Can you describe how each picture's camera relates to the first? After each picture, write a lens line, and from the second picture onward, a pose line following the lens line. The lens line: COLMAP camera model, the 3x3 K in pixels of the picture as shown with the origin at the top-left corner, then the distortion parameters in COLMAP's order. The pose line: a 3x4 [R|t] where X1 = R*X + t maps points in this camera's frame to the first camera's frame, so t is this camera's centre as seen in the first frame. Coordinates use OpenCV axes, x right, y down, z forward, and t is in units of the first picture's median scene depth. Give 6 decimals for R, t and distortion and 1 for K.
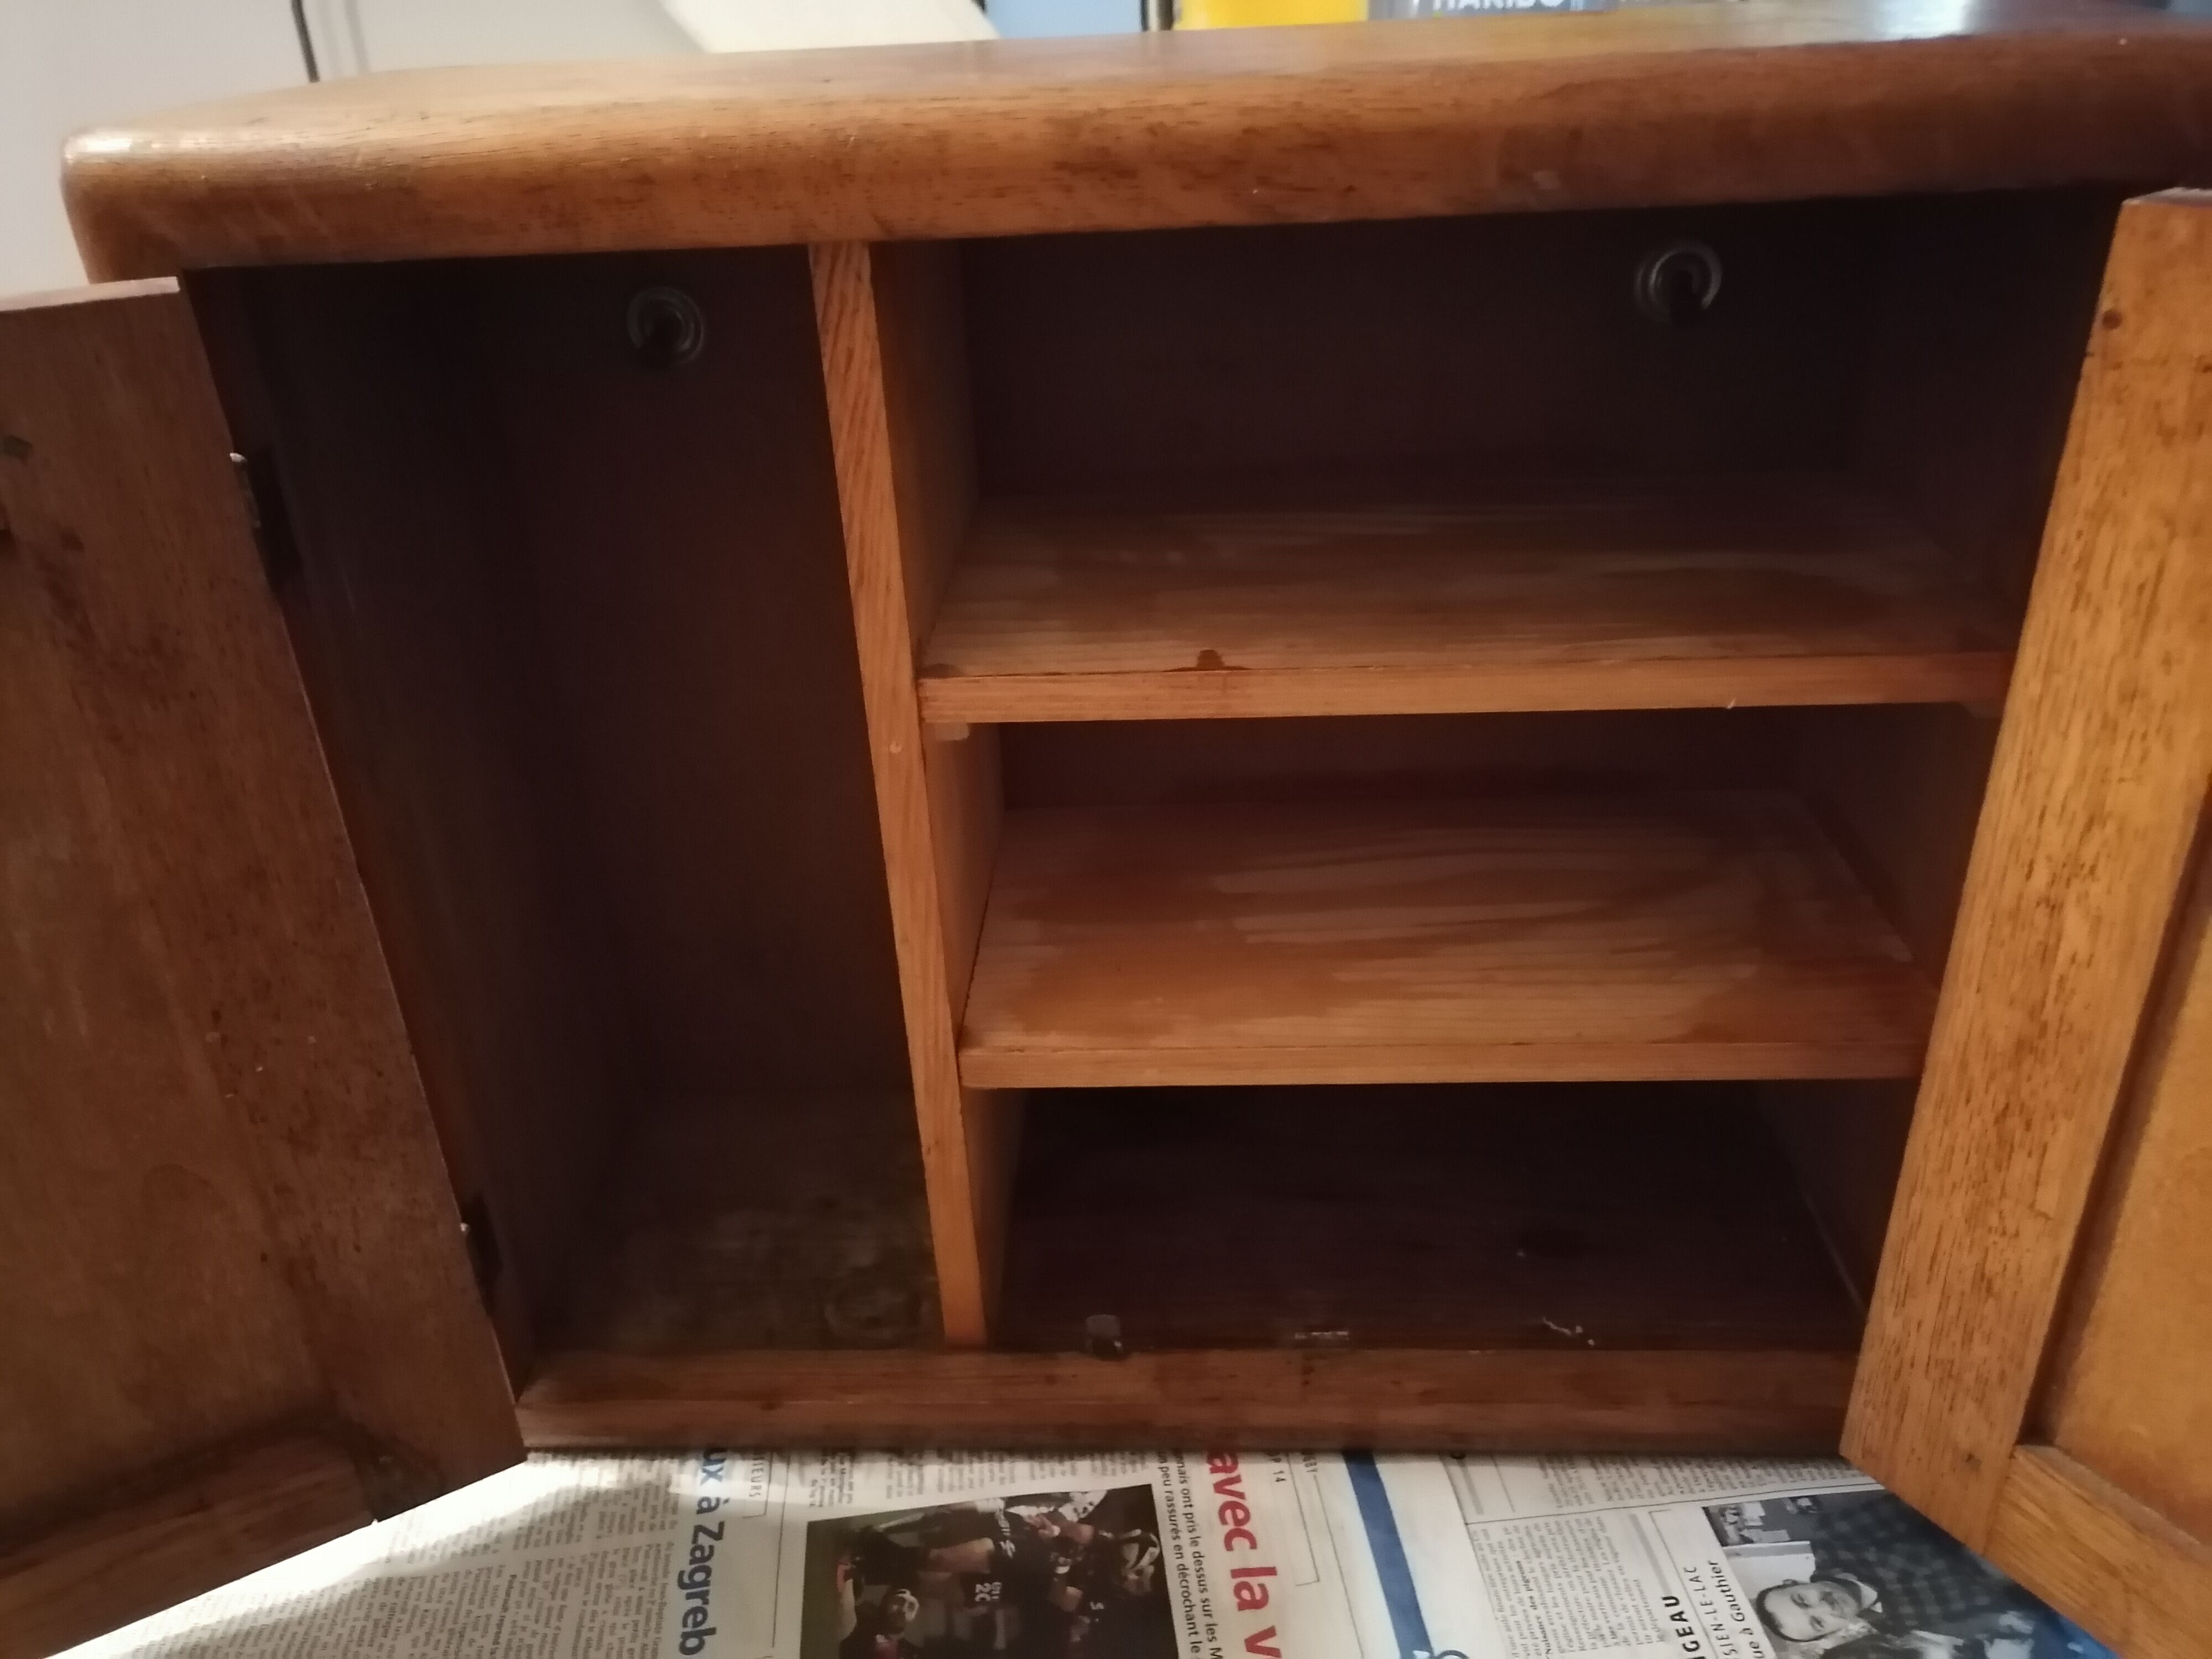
lens RADIAL K [[1691.6, 0, 1114.4], [0, 1691.6, 843.3], [0, 0, 1]] dist [0.049550, -0.006170]
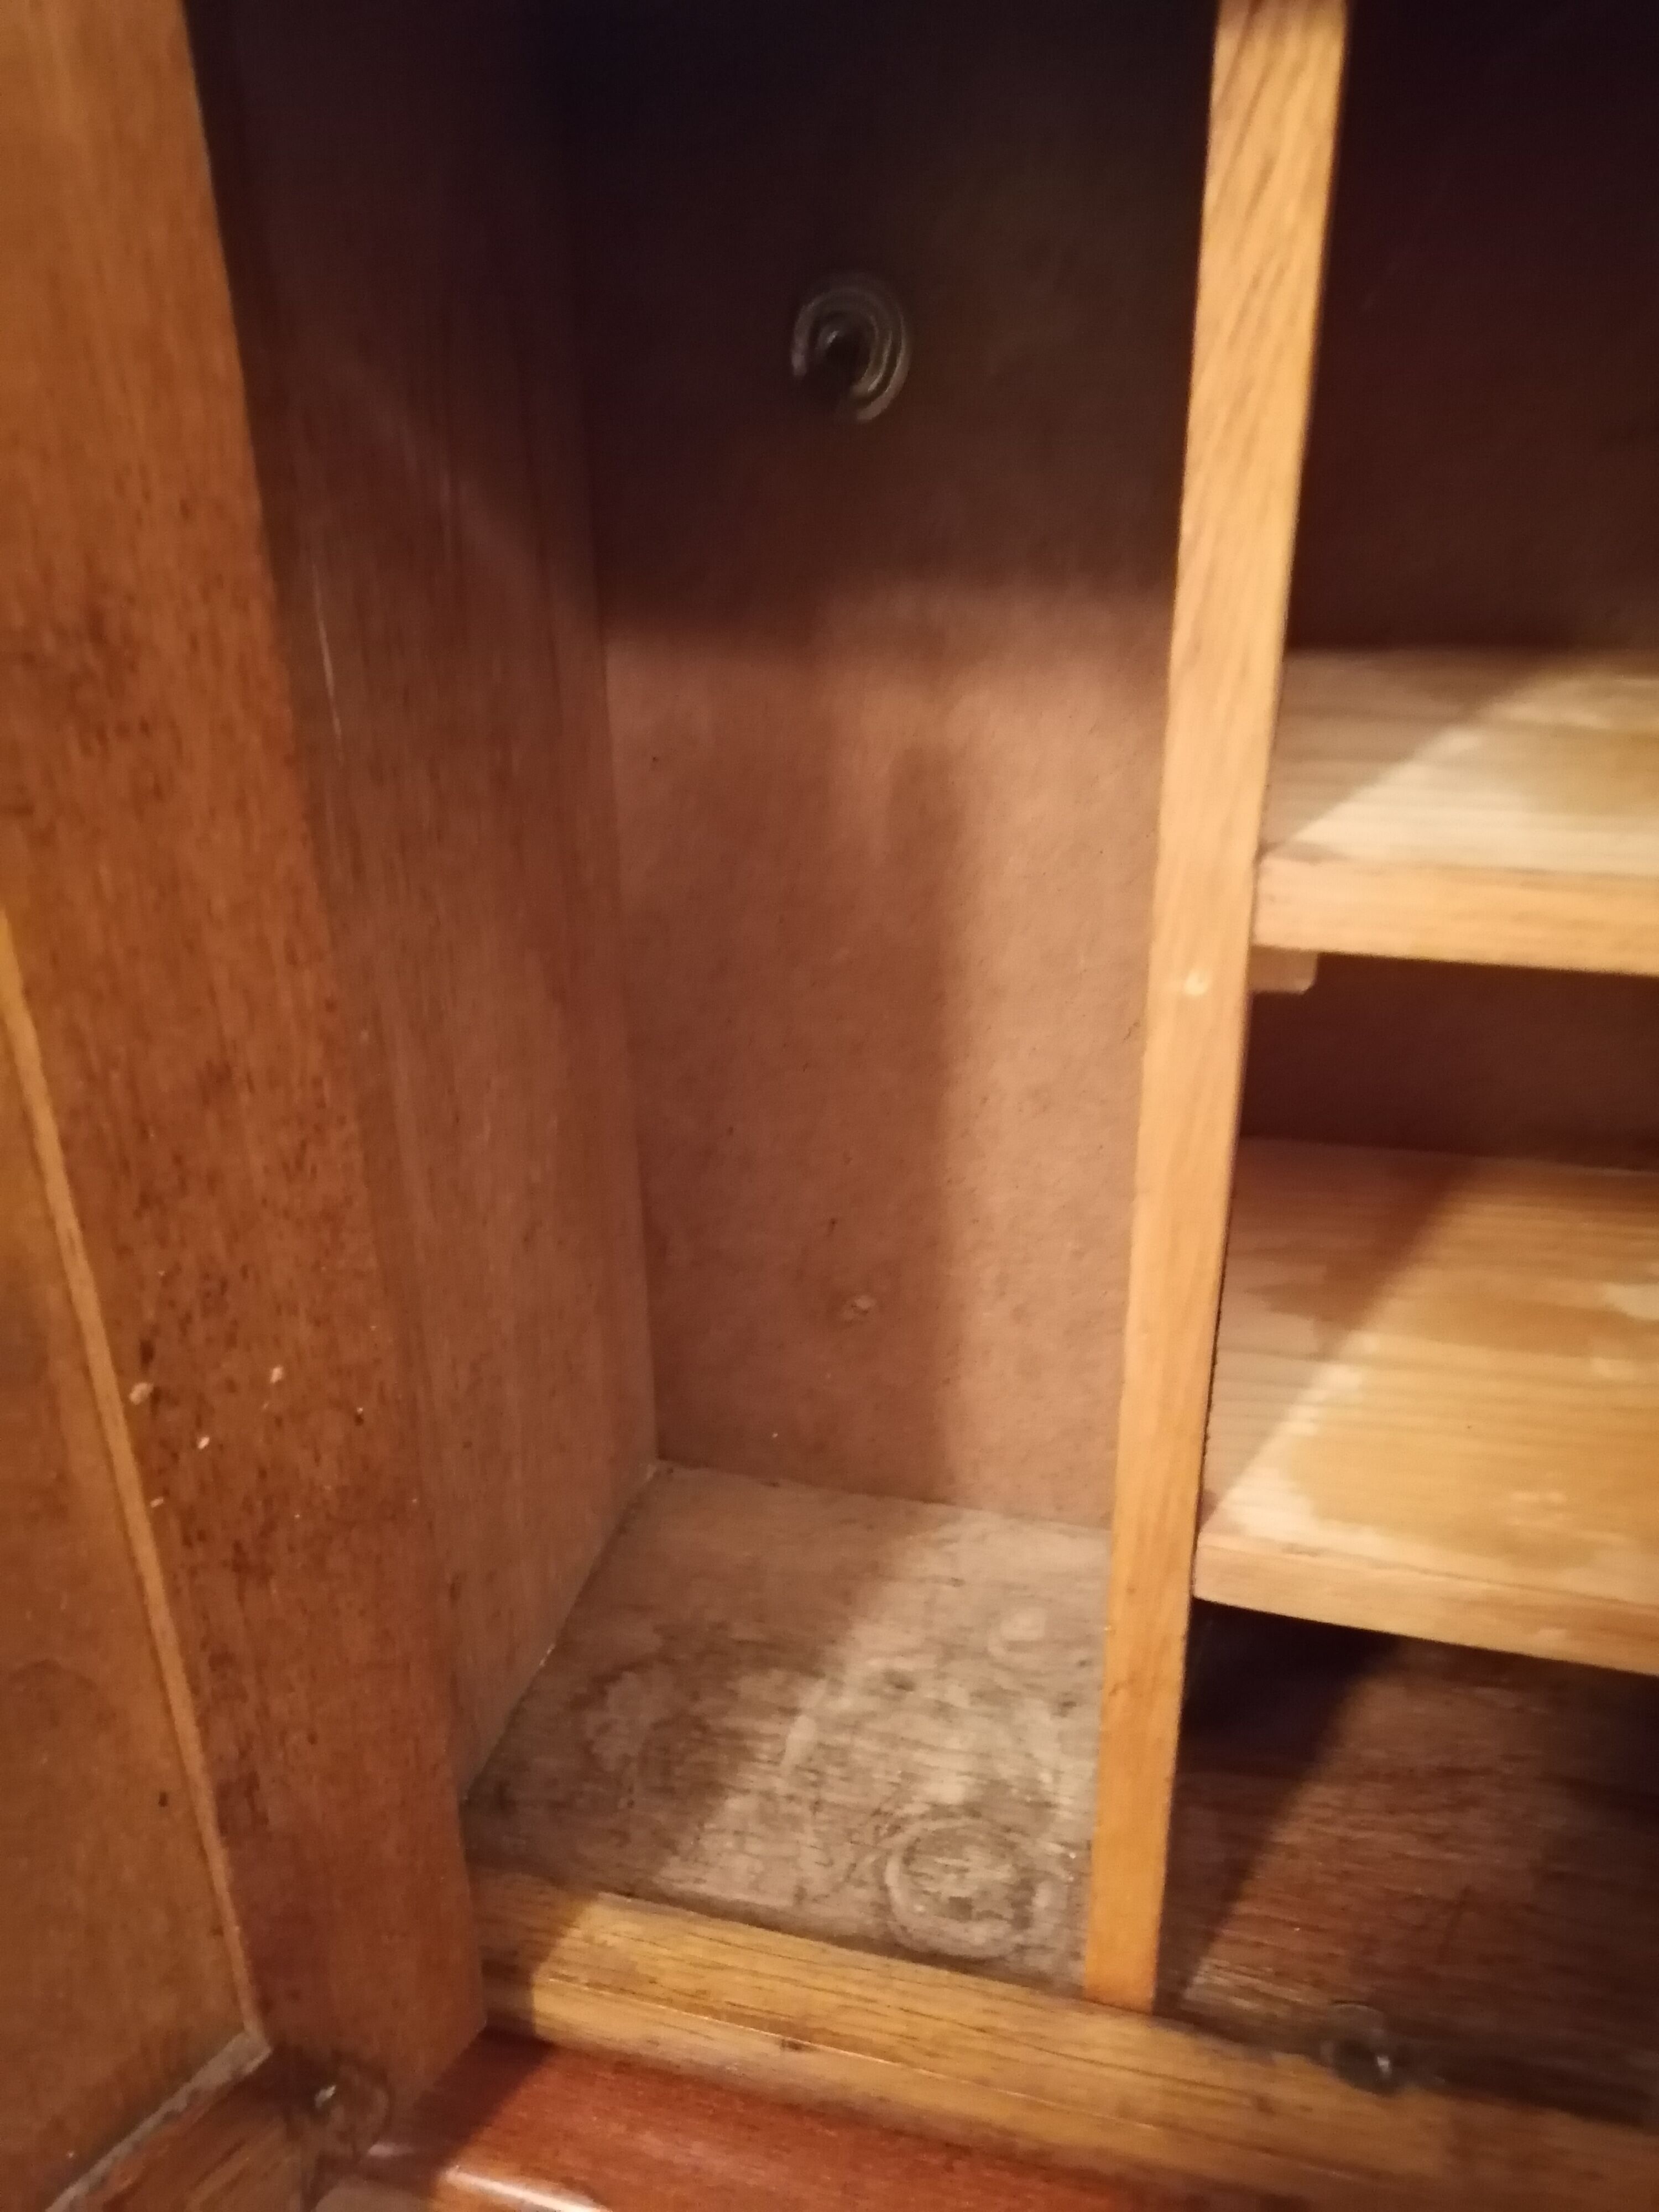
lens RADIAL K [[1698.5, 0, 829.5], [0, 1698.5, 1106.0], [0, 0, 1]] dist [0.038882, 0.003333]
pose [[0.975400, 0.118836, -0.185669, -0.140036], [-0.126663, 0.991466, -0.030837, 0.013398], [0.180420, 0.053595, 0.982128, 0.453731]]
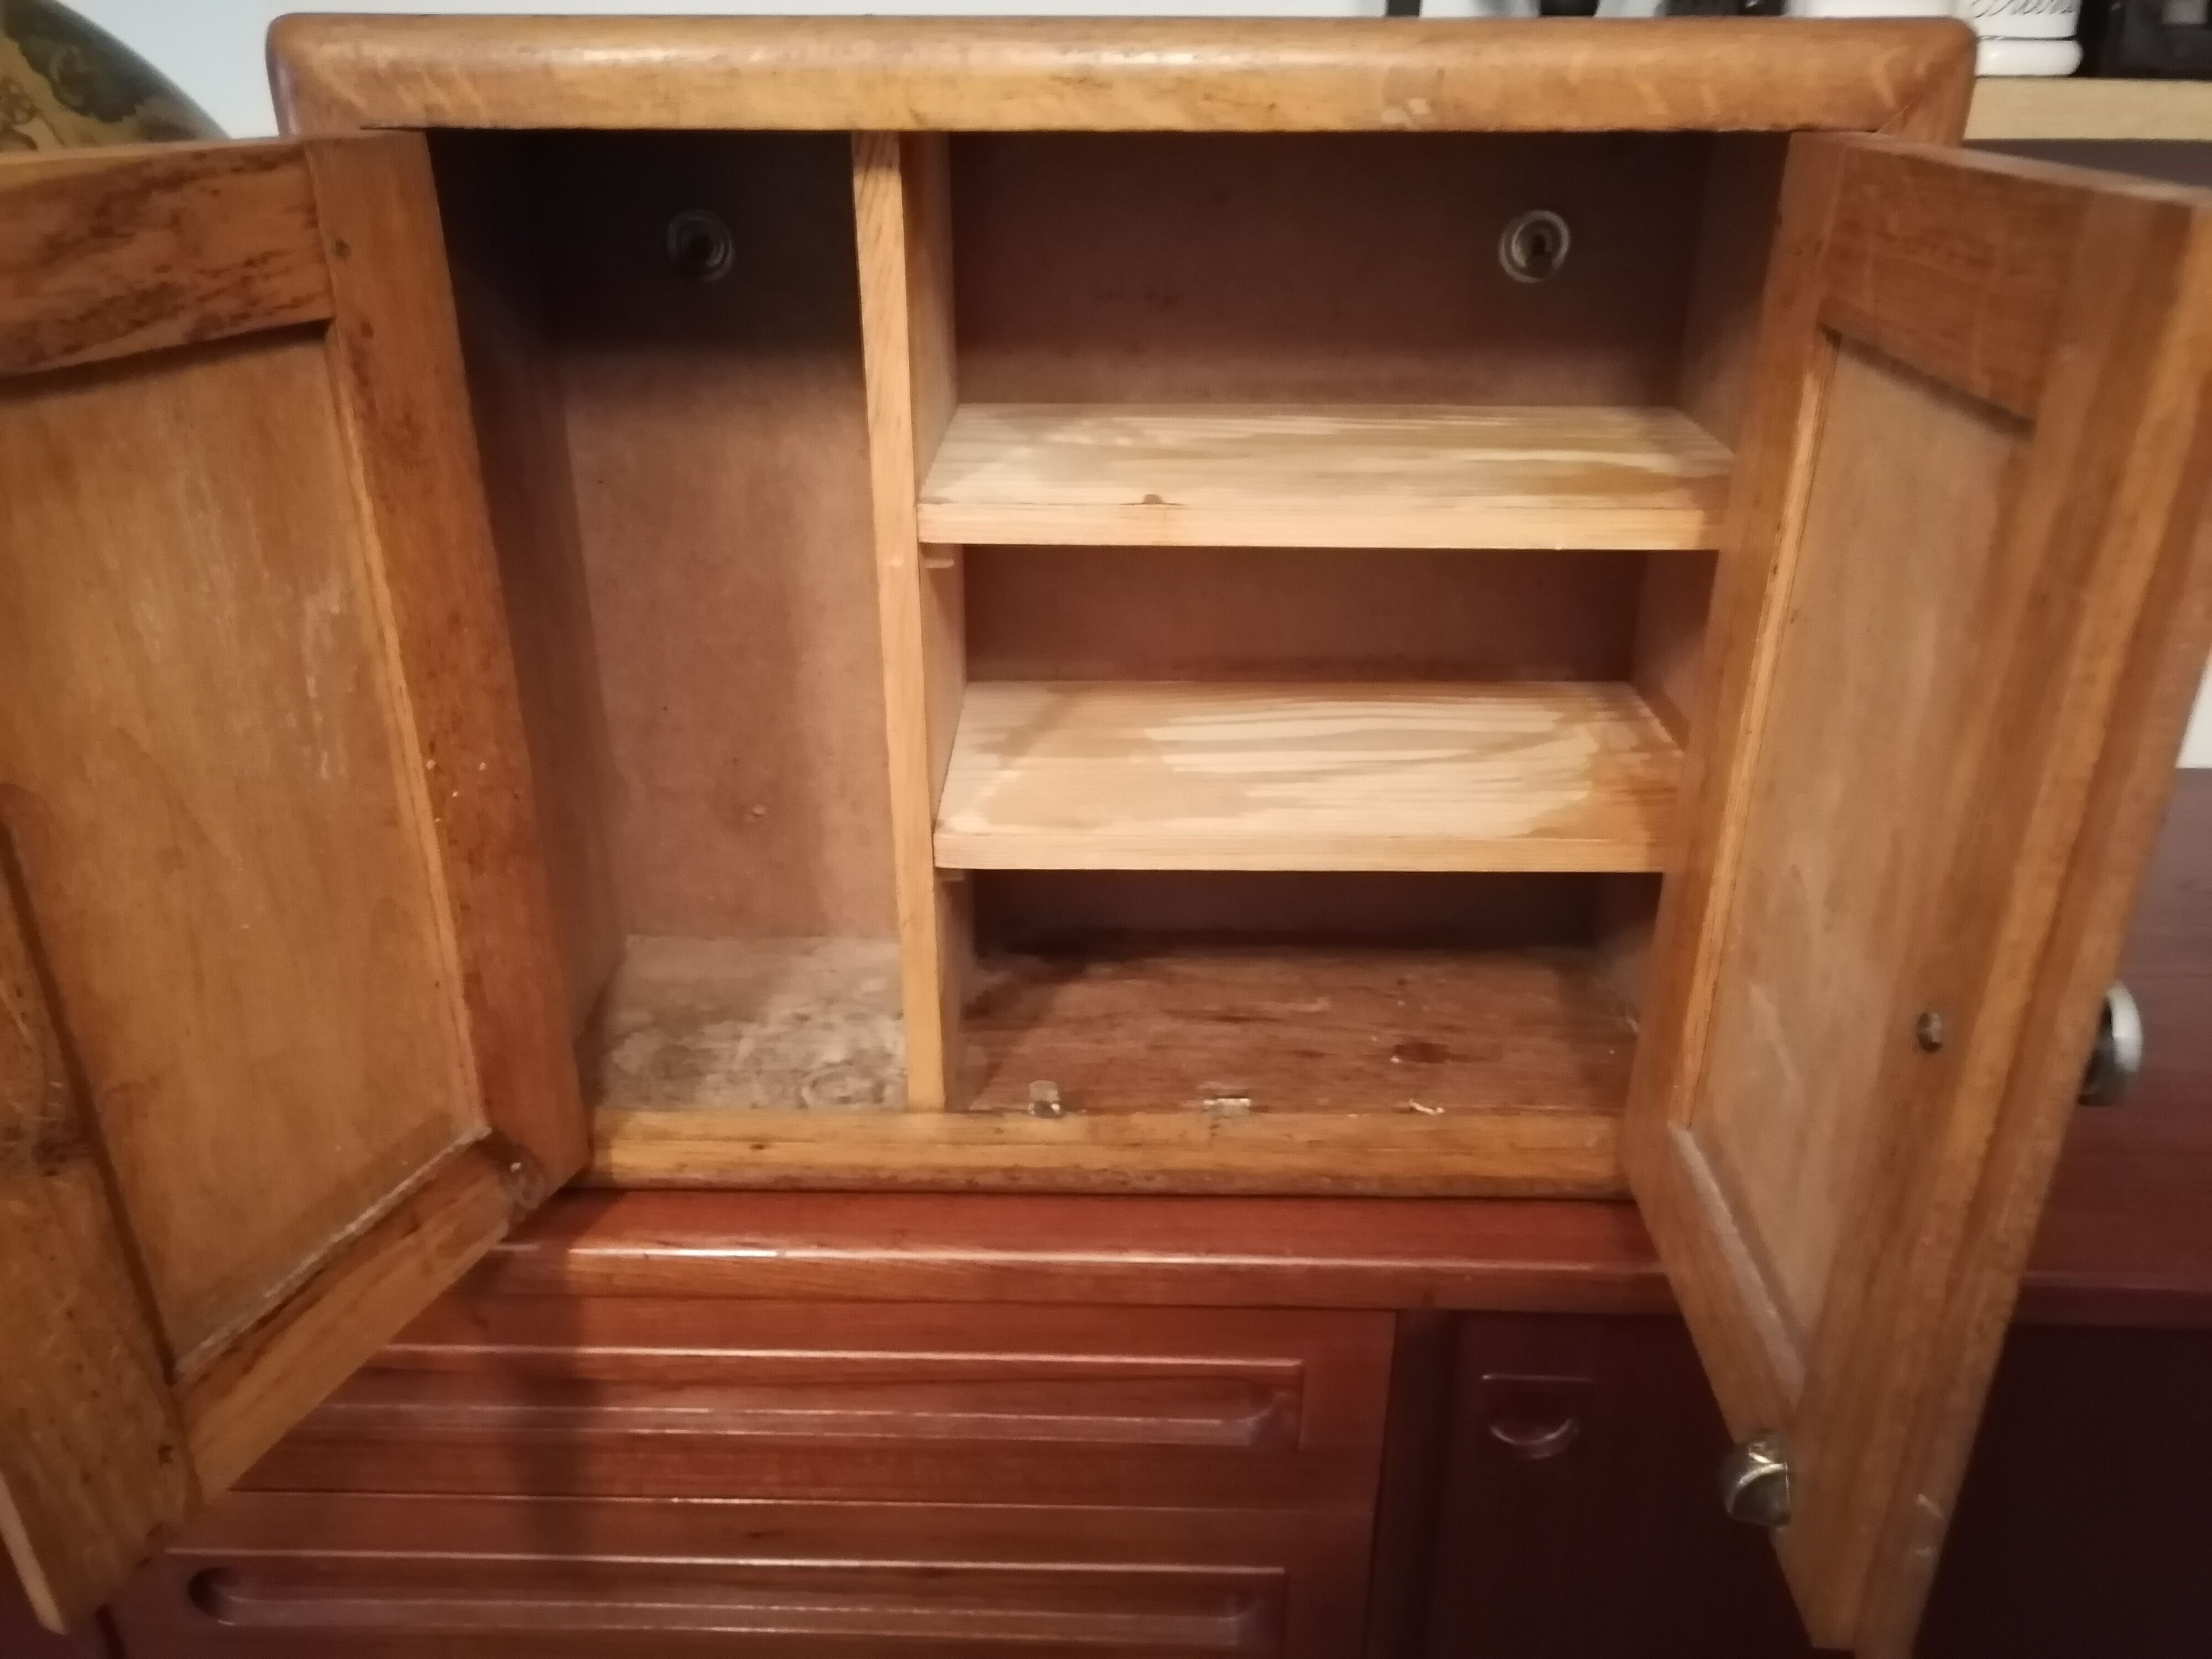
lens RADIAL K [[1691.6, 0, 1114.4], [0, 1691.6, 843.3], [0, 0, 1]] dist [0.049550, -0.006170]
pose [[0.998147, 0.028309, 0.053858, -0.032331], [-0.025841, 0.998608, -0.045978, 0.204320], [-0.055085, 0.044501, 0.997489, -0.235944]]
